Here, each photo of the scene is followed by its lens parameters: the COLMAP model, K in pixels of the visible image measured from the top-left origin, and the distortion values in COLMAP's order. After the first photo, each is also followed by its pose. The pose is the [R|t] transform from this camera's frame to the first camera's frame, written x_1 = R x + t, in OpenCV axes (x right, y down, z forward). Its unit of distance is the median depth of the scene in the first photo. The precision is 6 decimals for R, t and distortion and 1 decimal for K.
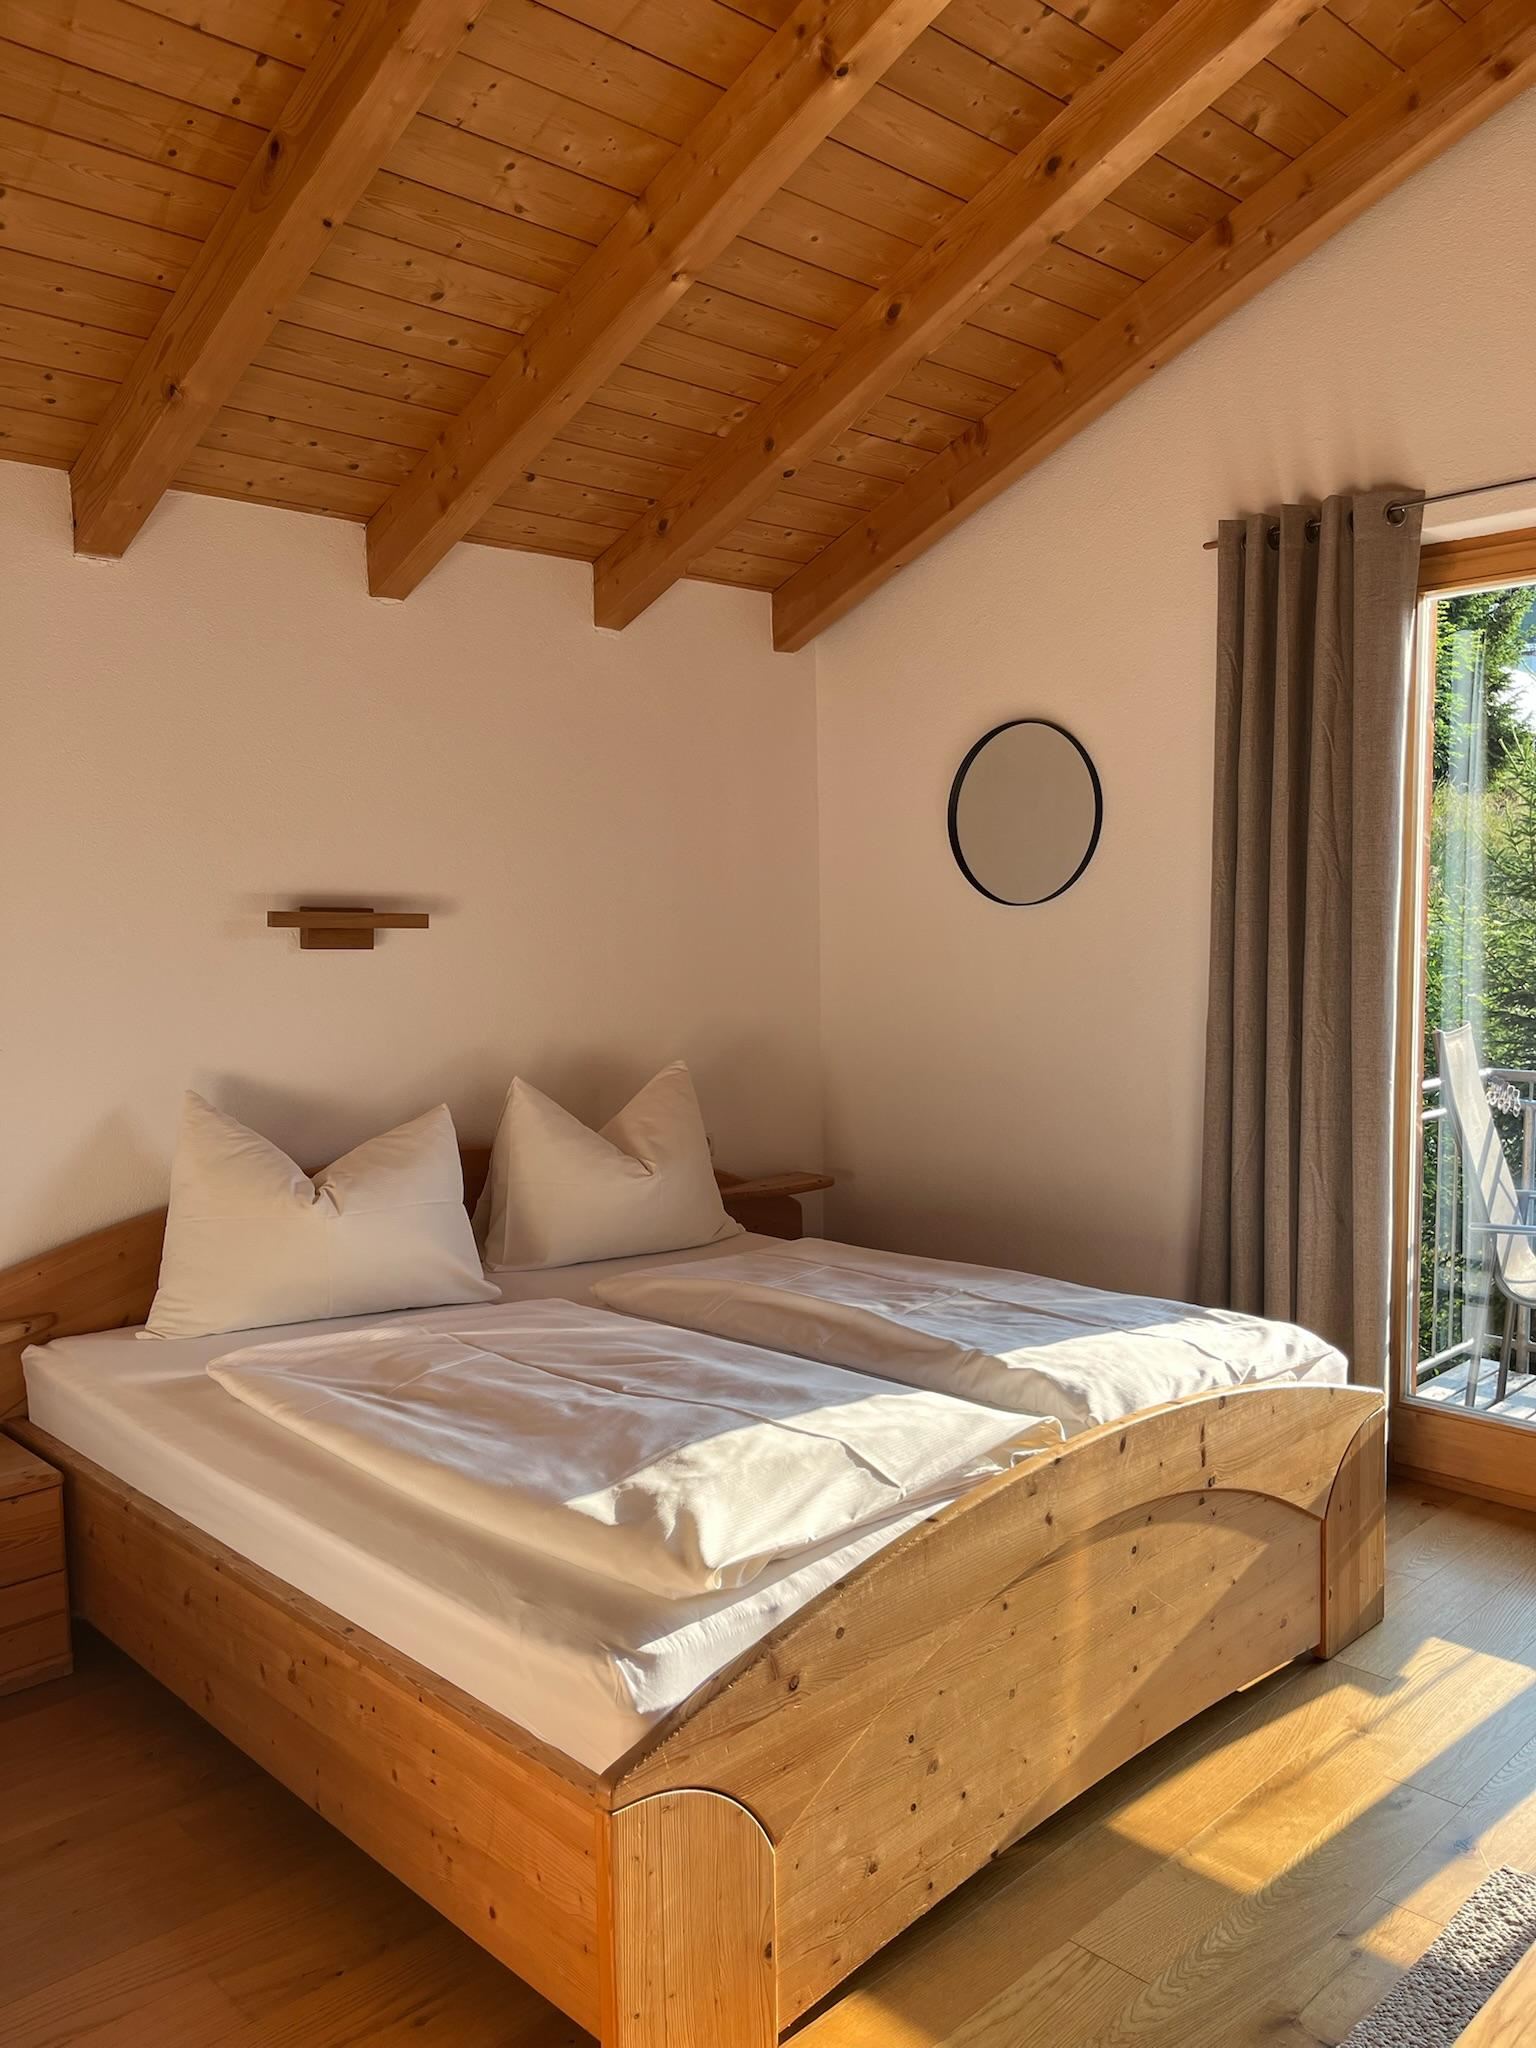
lens RADIAL K [[1554.9, 0, 769.0], [0, 1554.9, 1042.9], [0, 0, 1]] dist [0.070743, -0.105133]
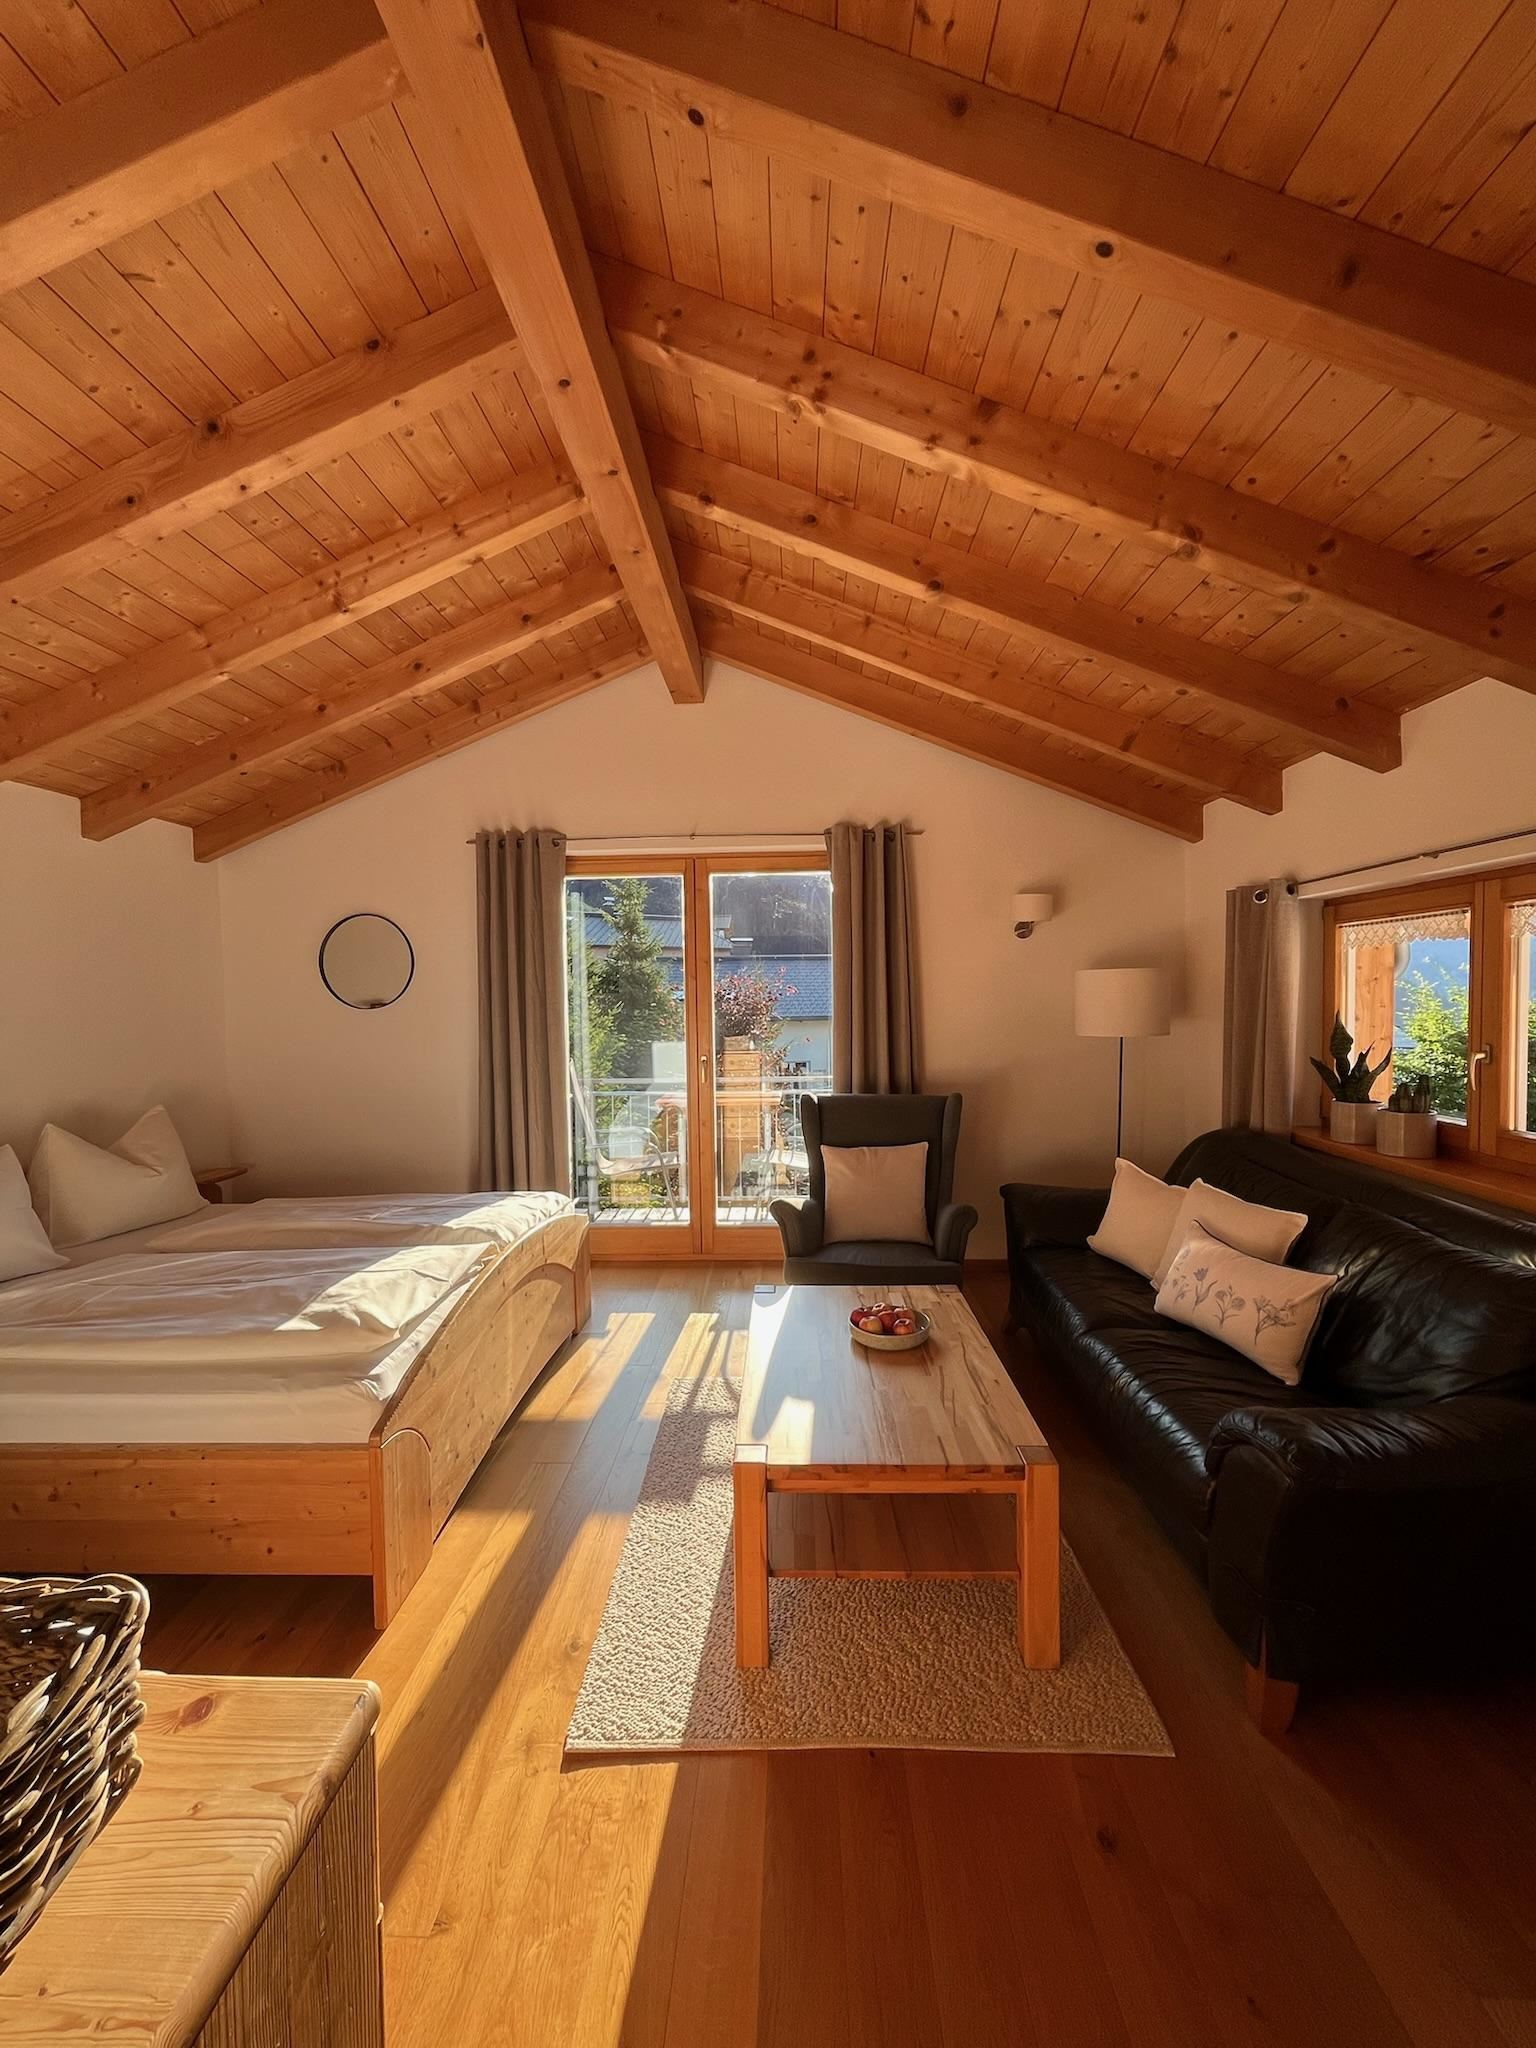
lens RADIAL K [[832.5, 0, 767.7], [0, 832.5, 1019.8], [0, 0, 1]] dist [-0.000111, 0.000010]
pose [[0.723771, -0.018336, 0.689797, -0.288398], [0.065940, 0.996910, -0.042687, 0.002273], [-0.686883, 0.076381, 0.722744, -0.120050]]
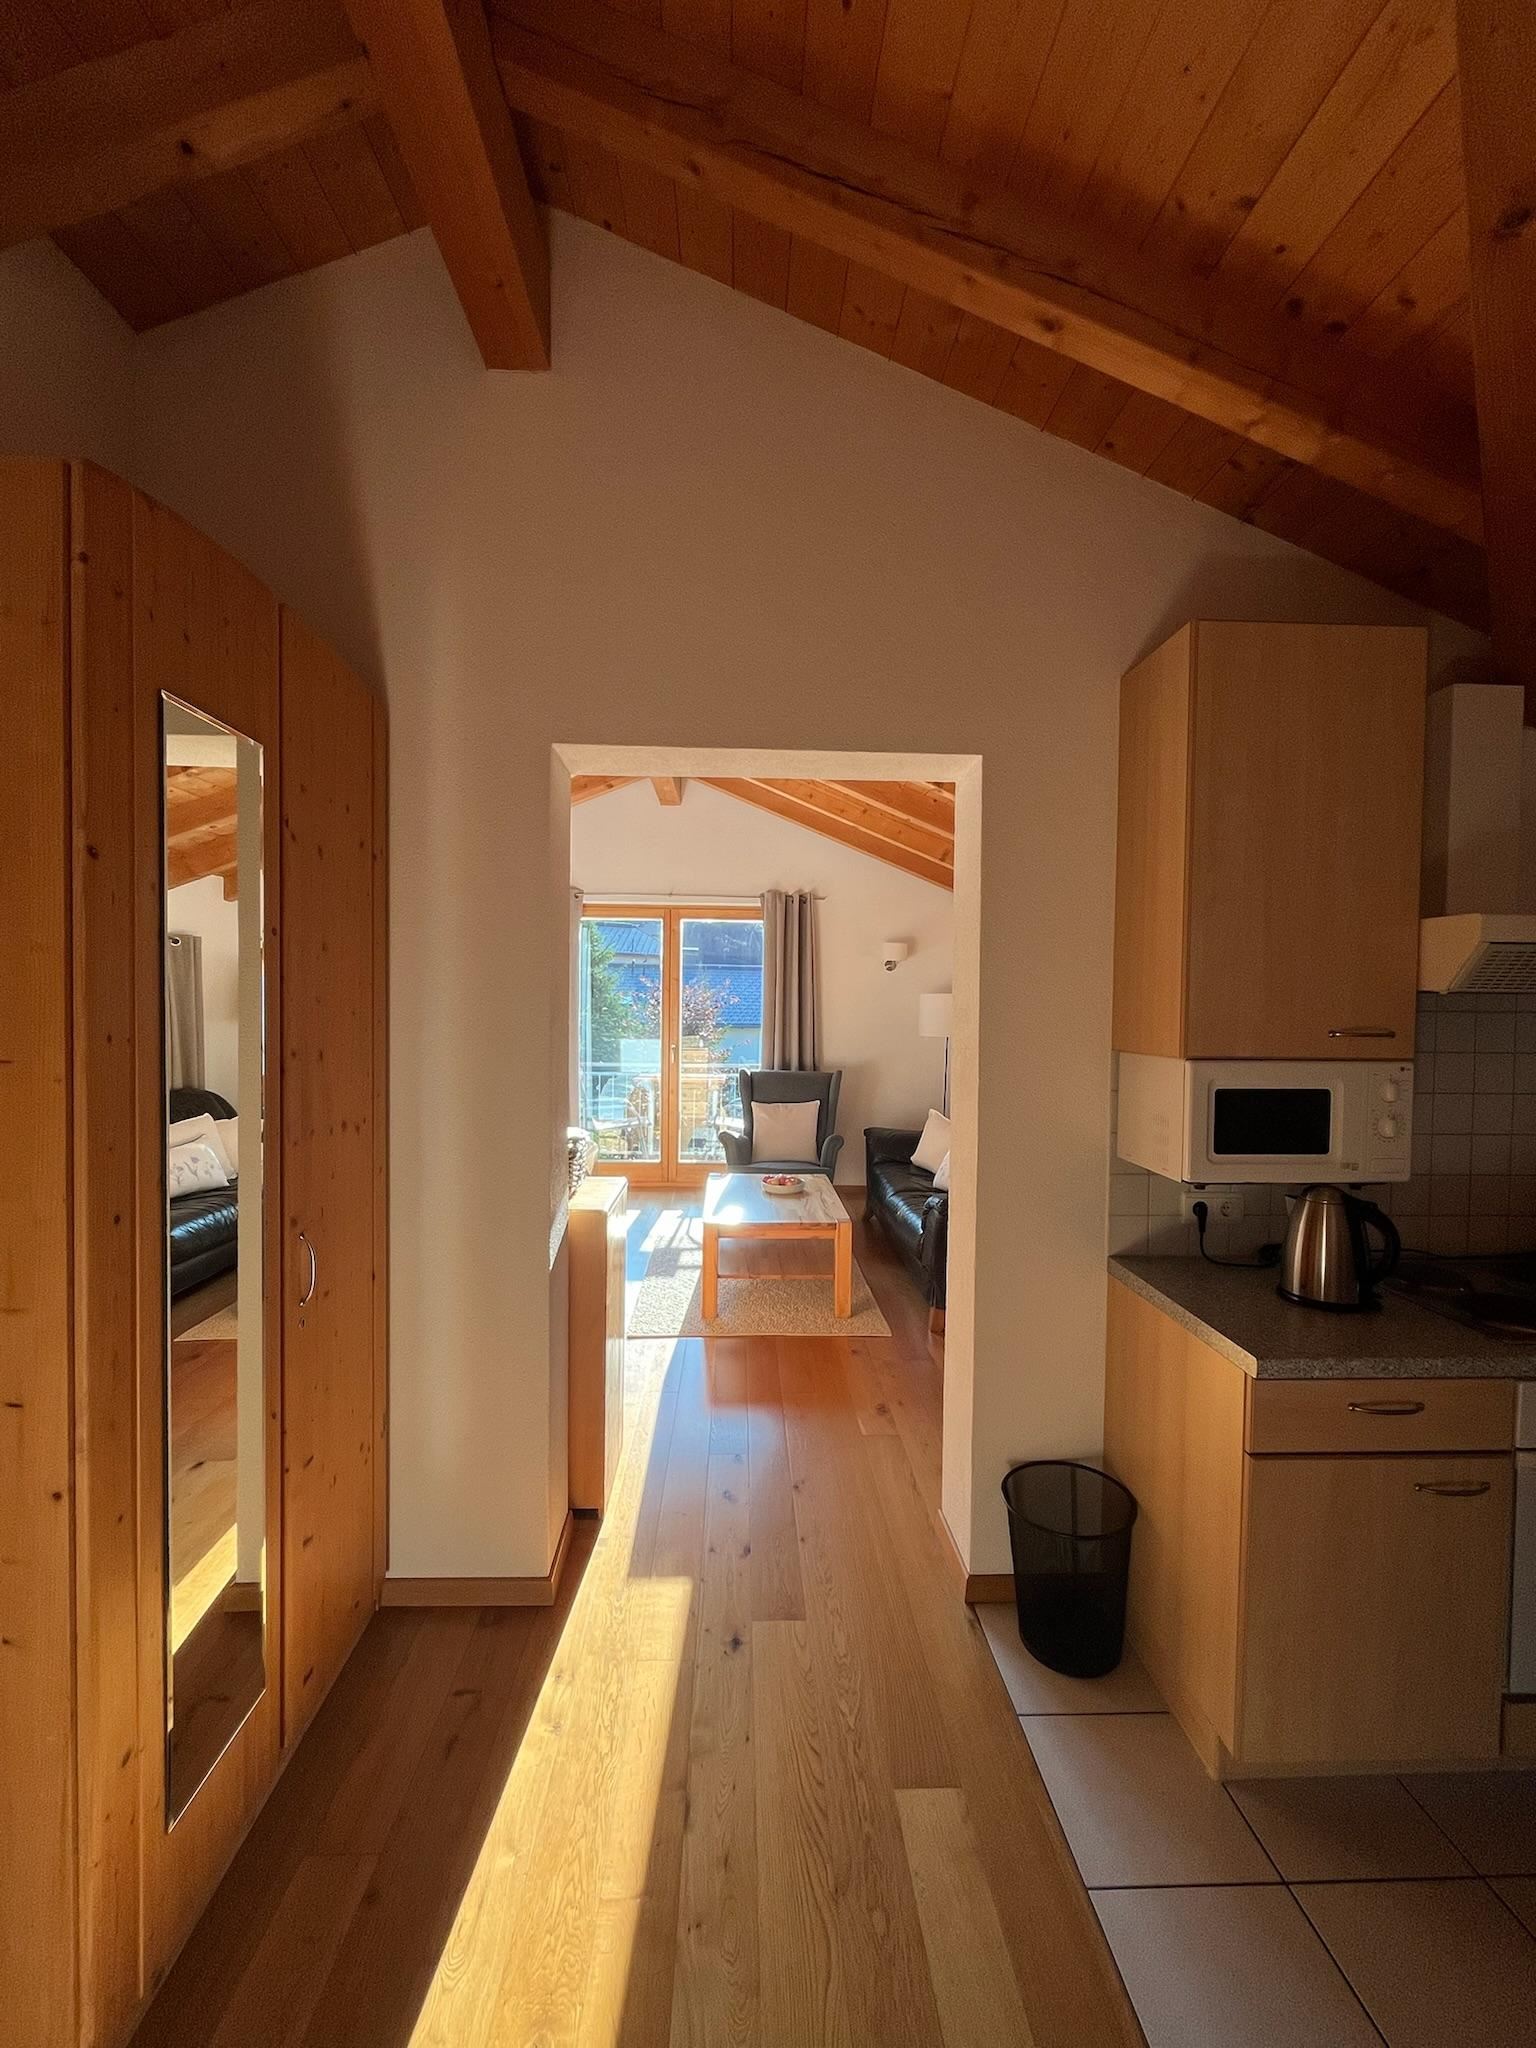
lens RADIAL K [[832.5, 0, 767.7], [0, 832.5, 1019.8], [0, 0, 1]] dist [-0.000111, 0.000010]
pose [[0.674494, 0.006341, 0.738253, -0.800745], [0.043645, 0.997872, -0.048447, 0.048708], [-0.736989, 0.064898, 0.672781, -0.622864]]
